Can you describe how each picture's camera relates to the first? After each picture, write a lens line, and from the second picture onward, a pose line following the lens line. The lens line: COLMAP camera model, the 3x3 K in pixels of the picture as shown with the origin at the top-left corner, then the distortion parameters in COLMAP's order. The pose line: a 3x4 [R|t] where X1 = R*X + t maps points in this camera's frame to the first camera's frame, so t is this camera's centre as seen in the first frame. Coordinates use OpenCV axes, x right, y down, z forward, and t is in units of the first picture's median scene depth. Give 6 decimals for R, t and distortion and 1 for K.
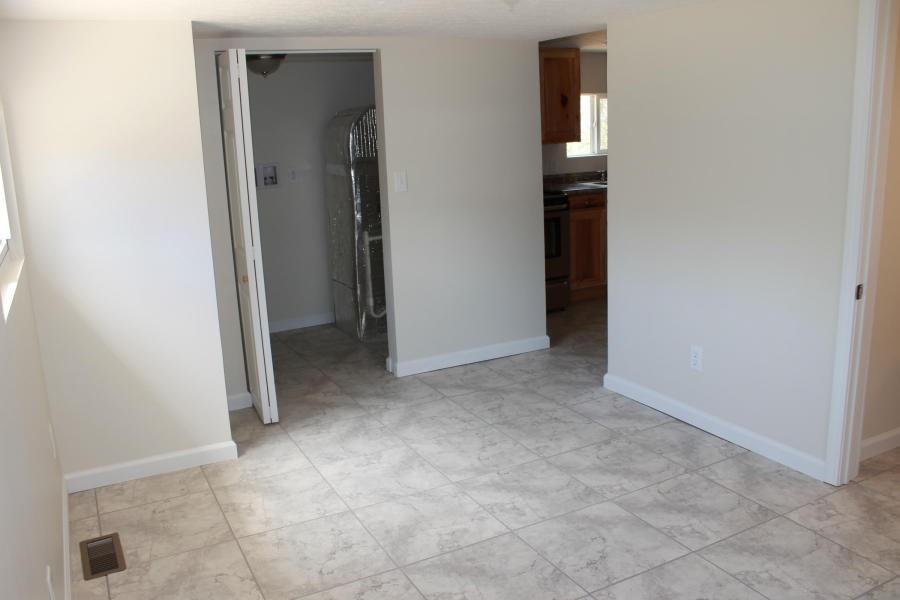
lens RADIAL K [[758.5, 0, 449.0], [0, 758.5, 300.5], [0, 0, 1]] dist [-0.088337, 0.006635]
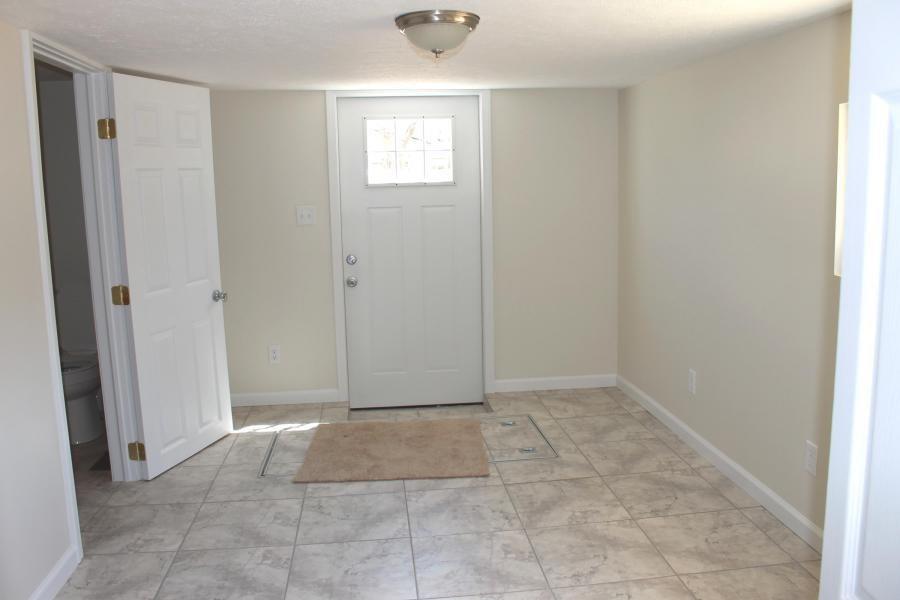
lens RADIAL K [[758.5, 0, 450.3], [0, 758.5, 299.0], [0, 0, 1]] dist [-0.088337, 0.006635]
pose [[-0.925217, 0.000066, 0.379438, -0.323753], [0.143884, 0.925374, 0.350685, -0.376204], [-0.351098, 0.379055, -0.856182, 1.764039]]
